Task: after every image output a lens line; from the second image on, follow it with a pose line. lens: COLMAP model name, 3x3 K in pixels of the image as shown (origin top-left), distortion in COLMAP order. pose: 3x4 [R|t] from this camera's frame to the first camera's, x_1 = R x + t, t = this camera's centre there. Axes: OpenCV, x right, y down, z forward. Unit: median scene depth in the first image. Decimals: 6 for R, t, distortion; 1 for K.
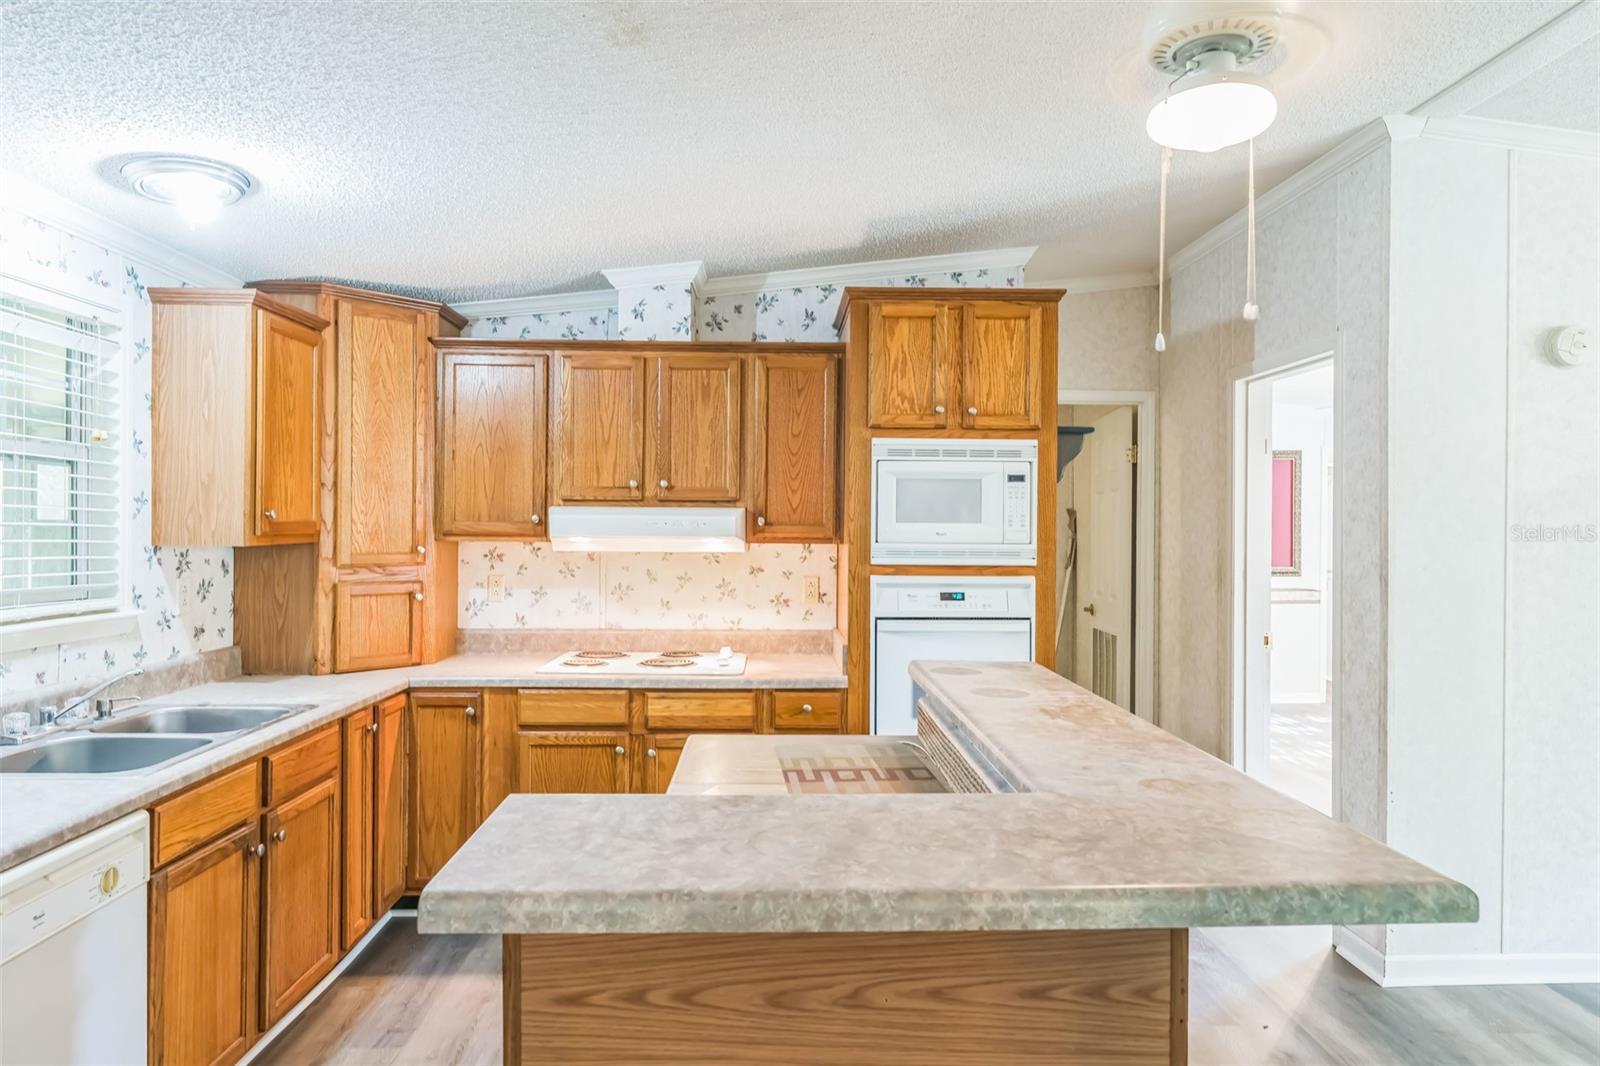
lens RADIAL K [[962.7, 0, 799.0], [0, 962.7, 528.1], [0, 0, 1]] dist [-0.007081, -0.001118]
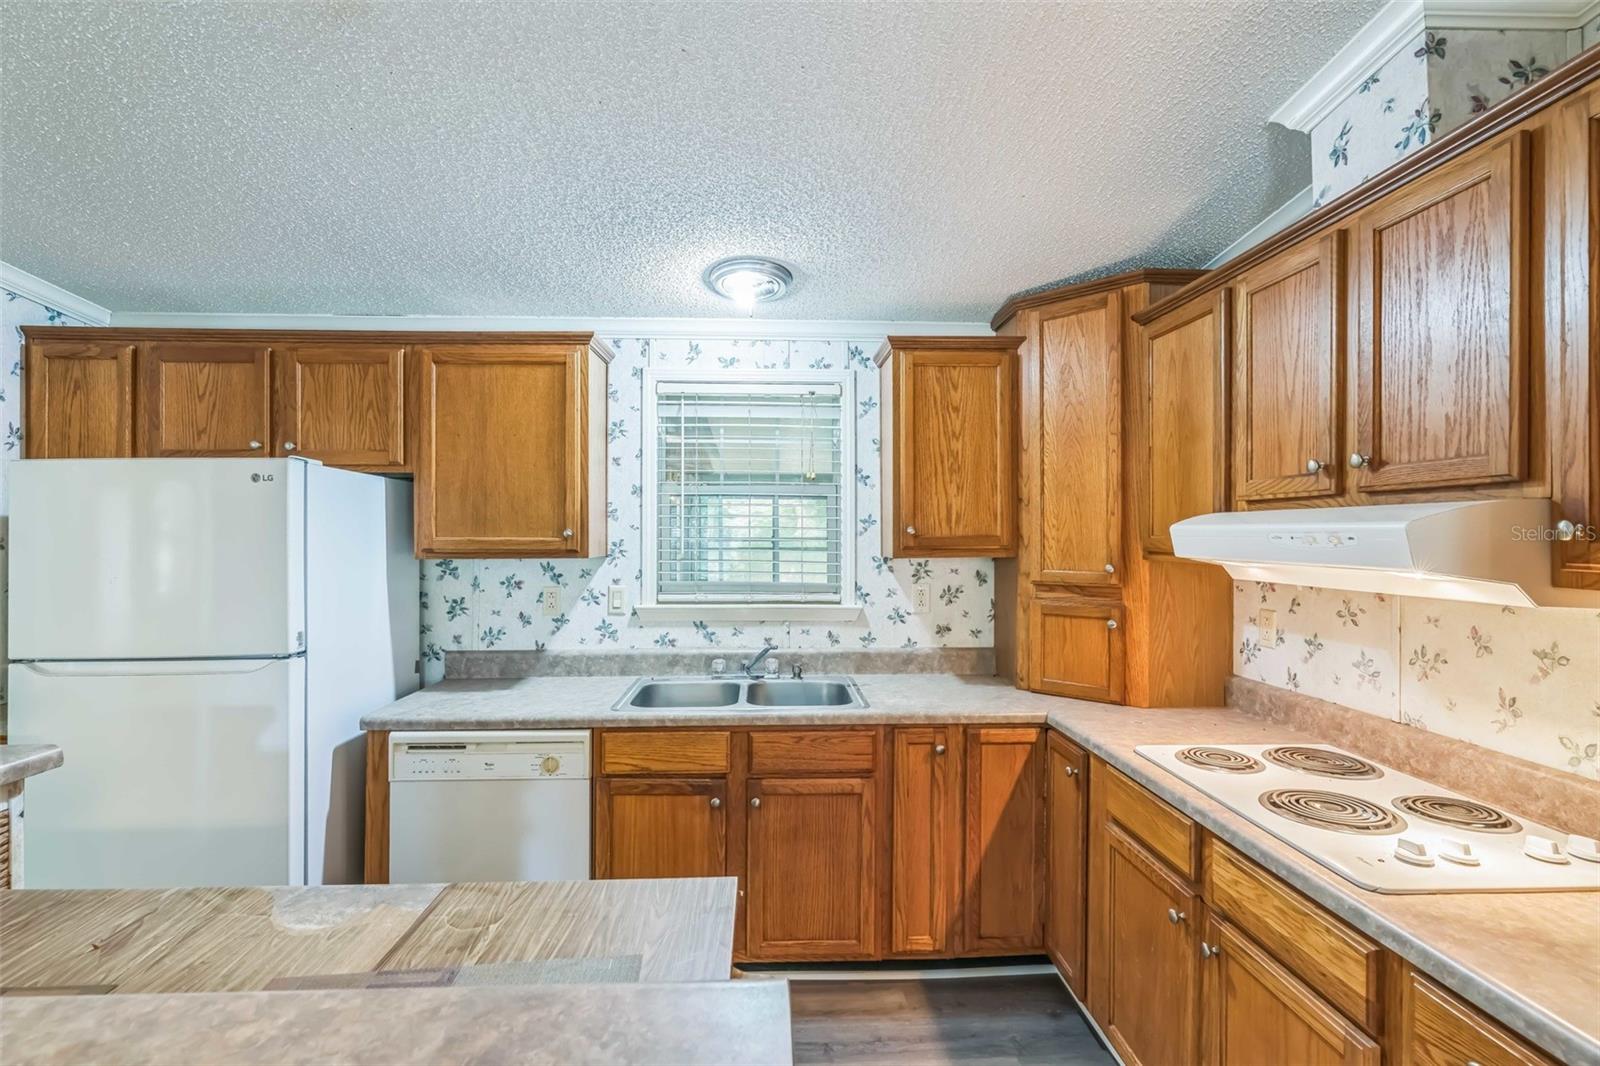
lens RADIAL K [[732.2, 0, 795.2], [0, 732.2, 535.6], [0, 0, 1]] dist [-0.010537, 0.000181]
pose [[0.006233, -0.006272, -0.999961, 0.284429], [-0.003109, 0.999975, -0.006292, -0.002801], [0.999976, 0.003148, 0.006214, 0.808335]]
